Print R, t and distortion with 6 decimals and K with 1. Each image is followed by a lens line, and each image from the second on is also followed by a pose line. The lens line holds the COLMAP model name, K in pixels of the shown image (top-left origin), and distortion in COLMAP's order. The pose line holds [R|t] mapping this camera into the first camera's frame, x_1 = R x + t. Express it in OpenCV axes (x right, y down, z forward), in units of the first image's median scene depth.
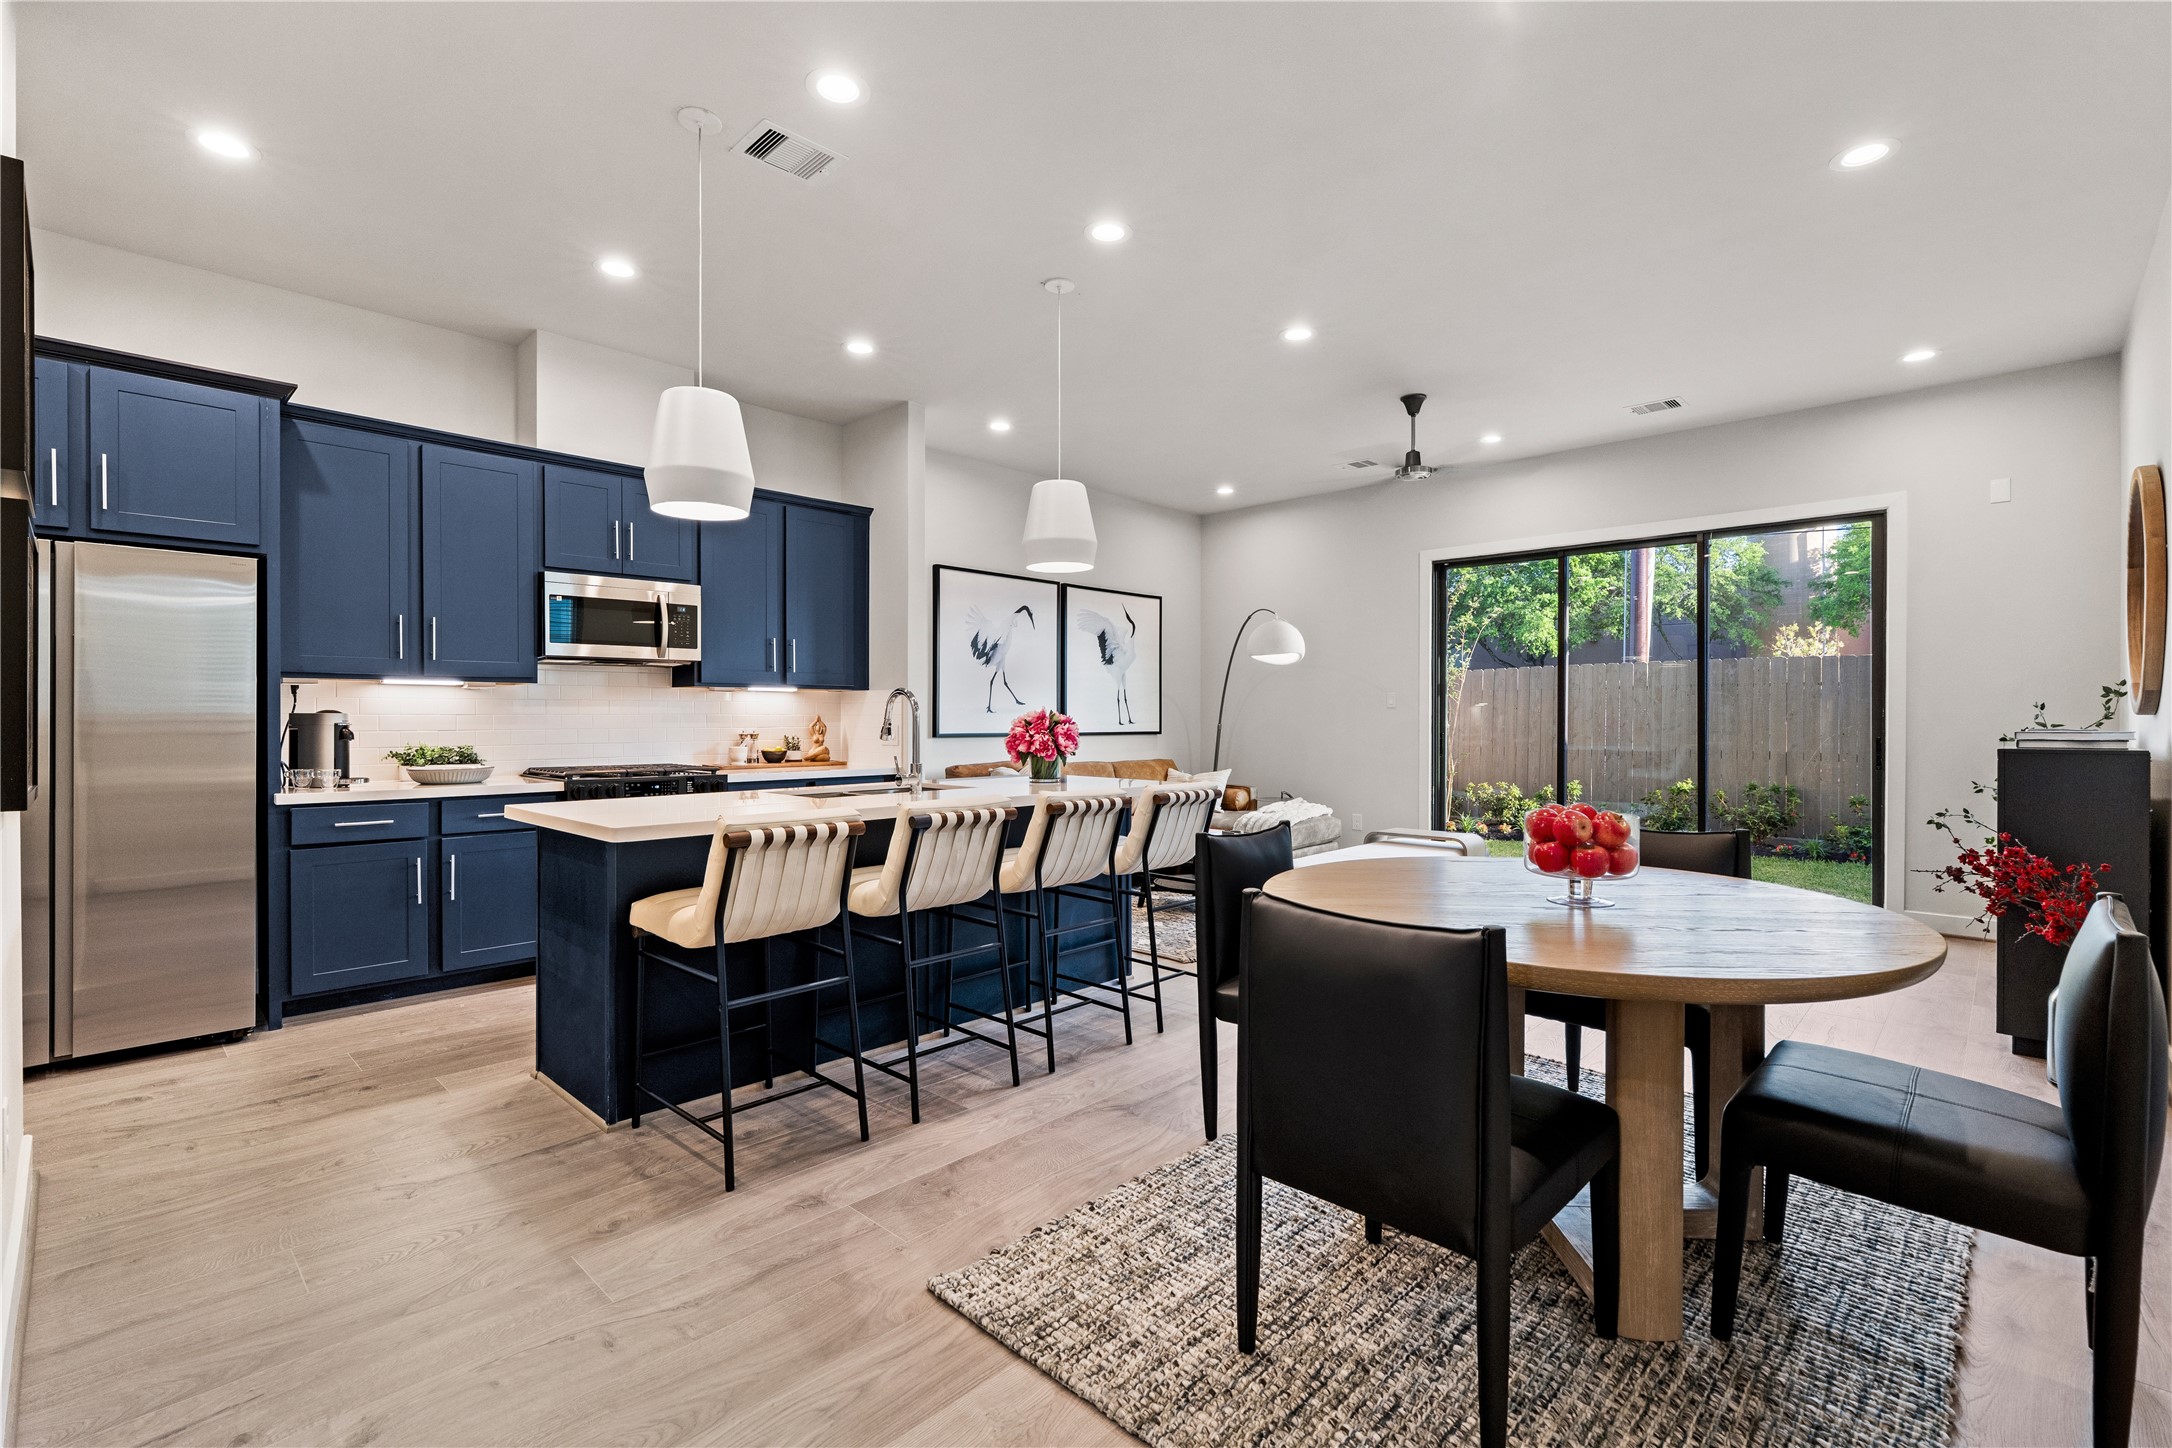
lens RADIAL K [[960.7, 0, 1083.2], [0, 960.7, 720.8], [0, 0, 1]] dist [-0.009209, 0.001163]
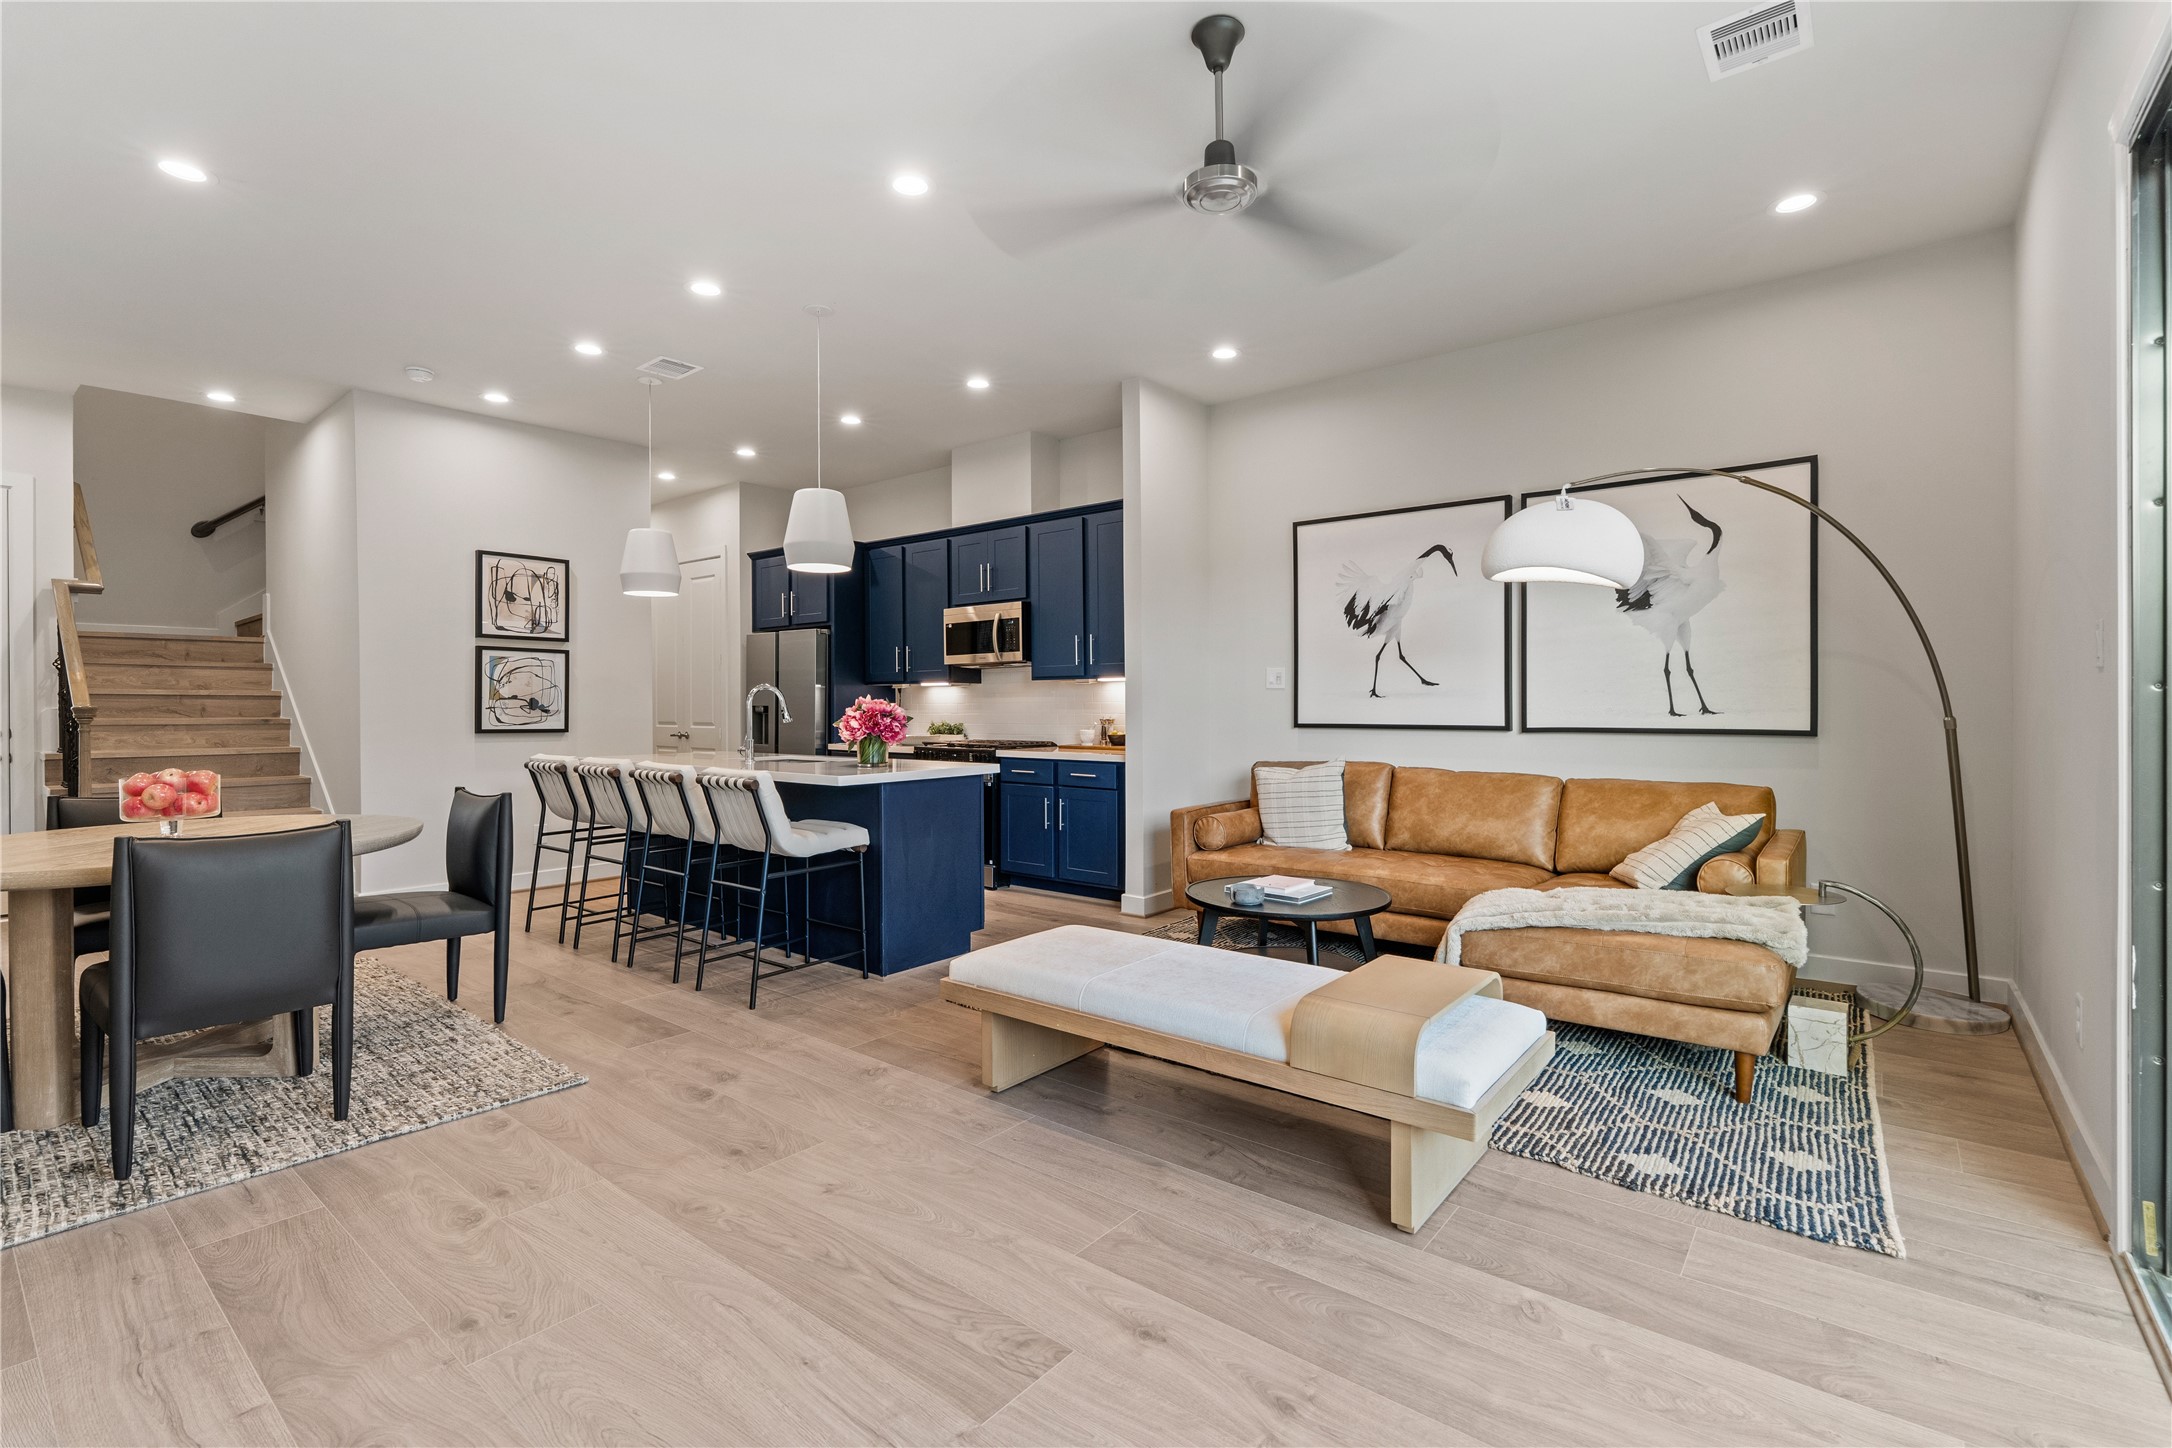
lens RADIAL K [[979.9, 0, 1086.7], [0, 979.9, 711.0], [0, 0, 1]] dist [-0.010783, 0.000521]
pose [[0.084913, 0.004994, -0.996376, 1.085008], [-0.001360, 0.999987, 0.004896, -0.002536], [0.996387, 0.000940, 0.084919, 1.177307]]
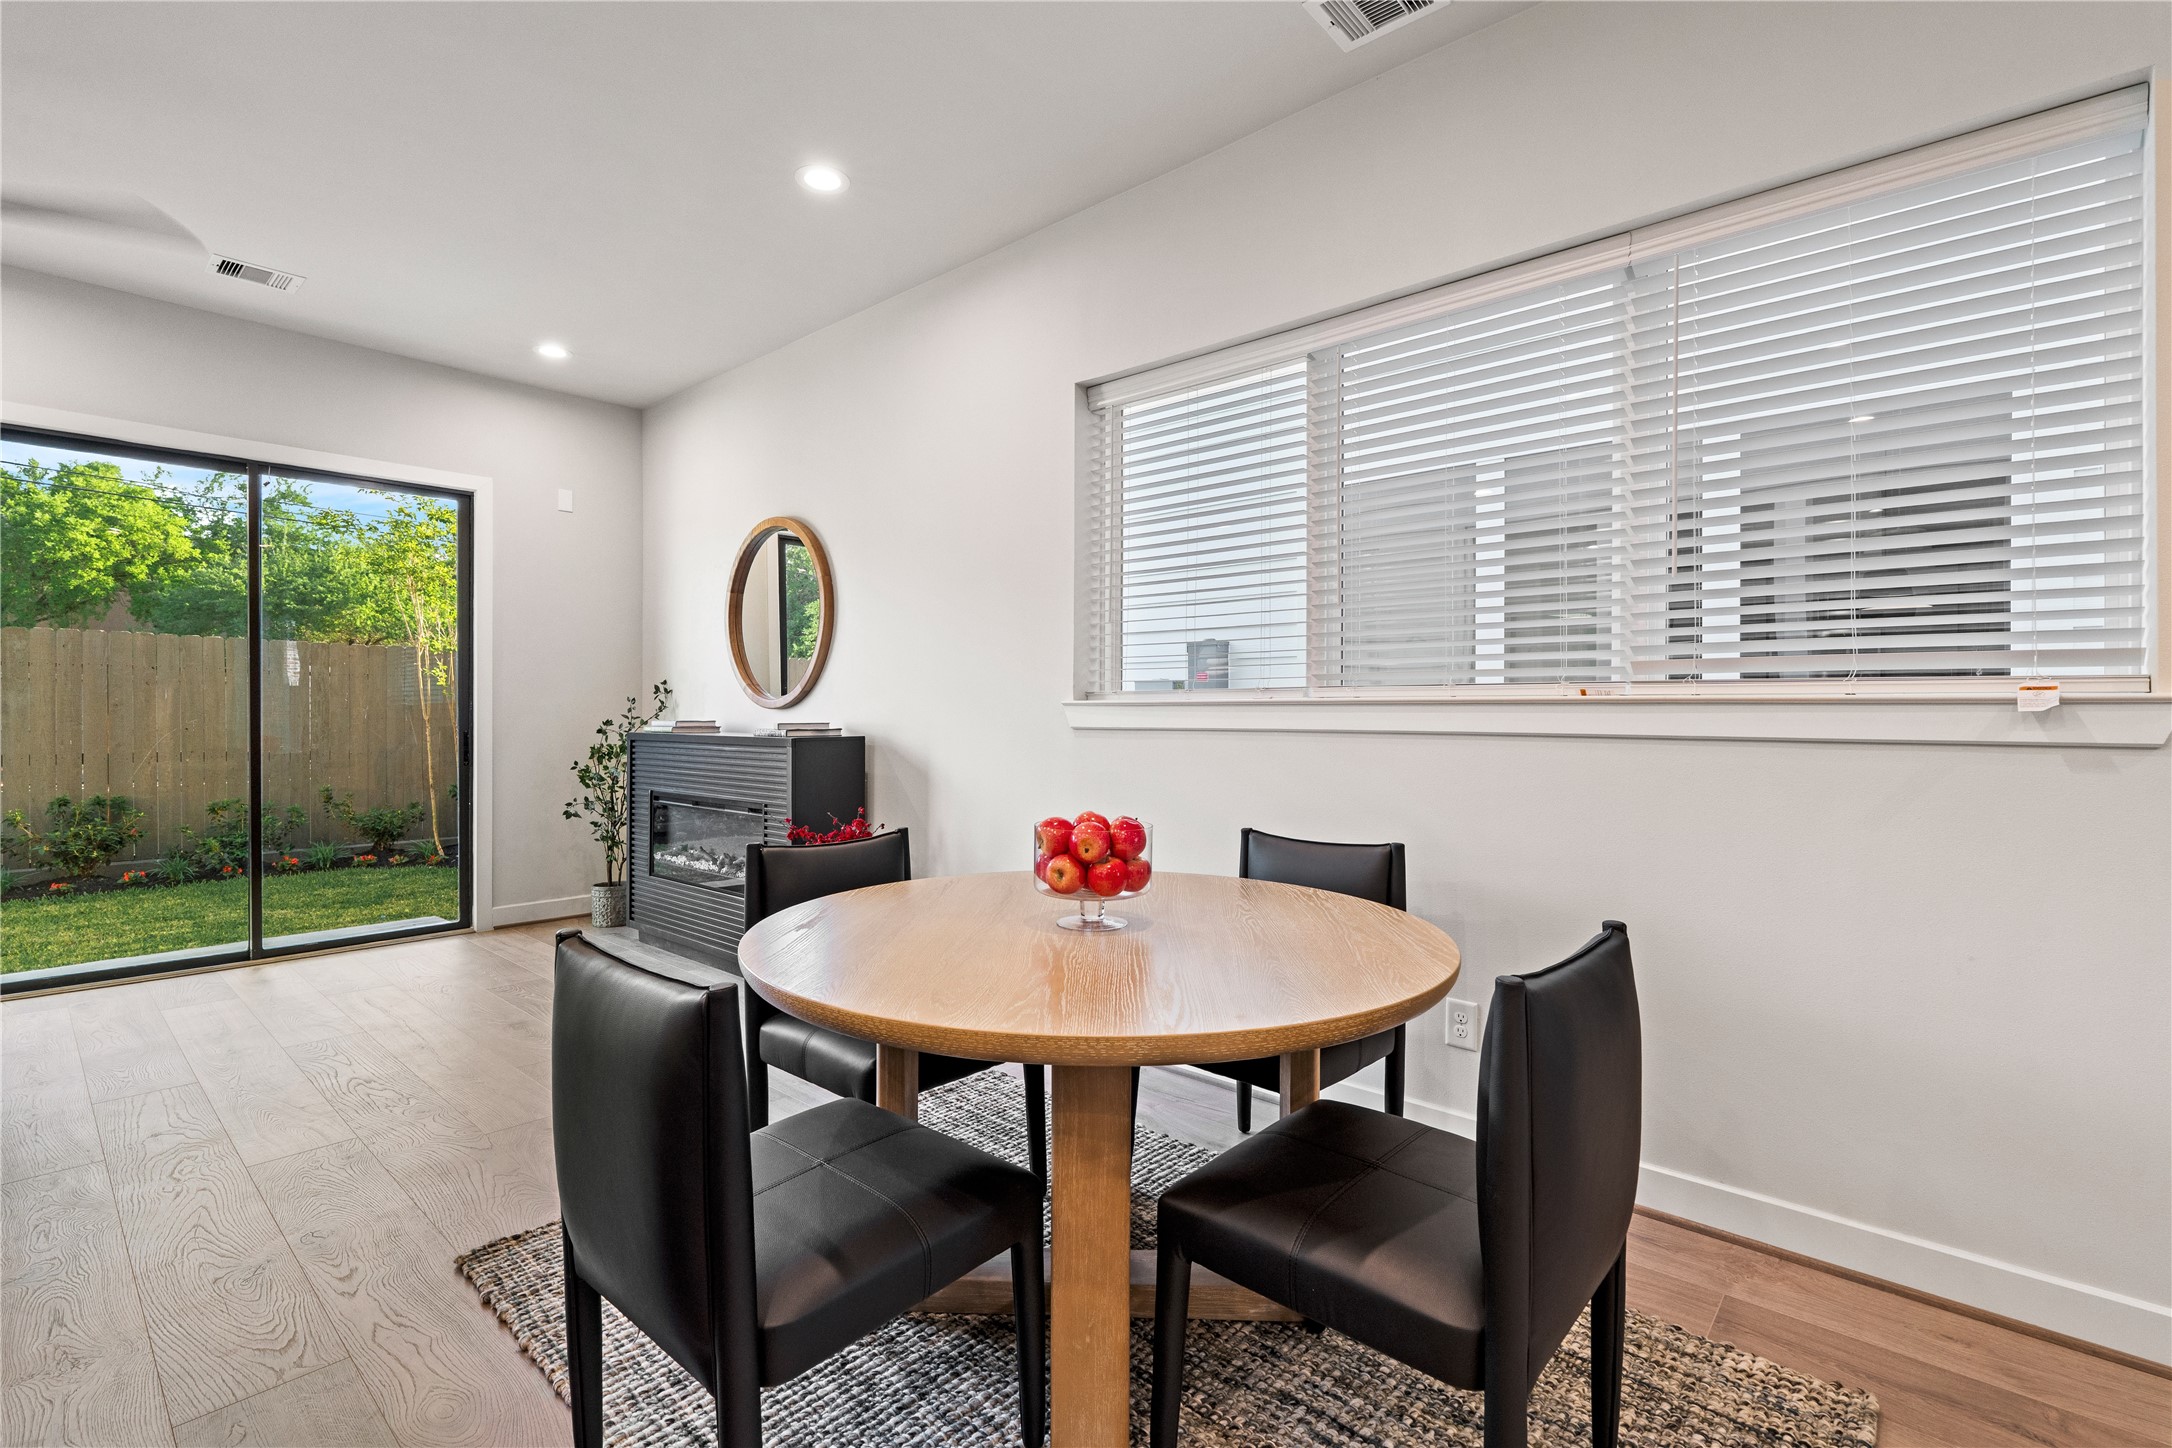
lens RADIAL K [[976.3, 0, 1089.6], [0, 976.3, 704.5], [0, 0, 1]] dist [-0.010289, 0.001343]
pose [[-0.035757, 0.010574, 0.999305, -0.198755], [-0.000104, 0.999944, -0.010584, 0.002500], [-0.999361, -0.000483, -0.035754, 0.542829]]
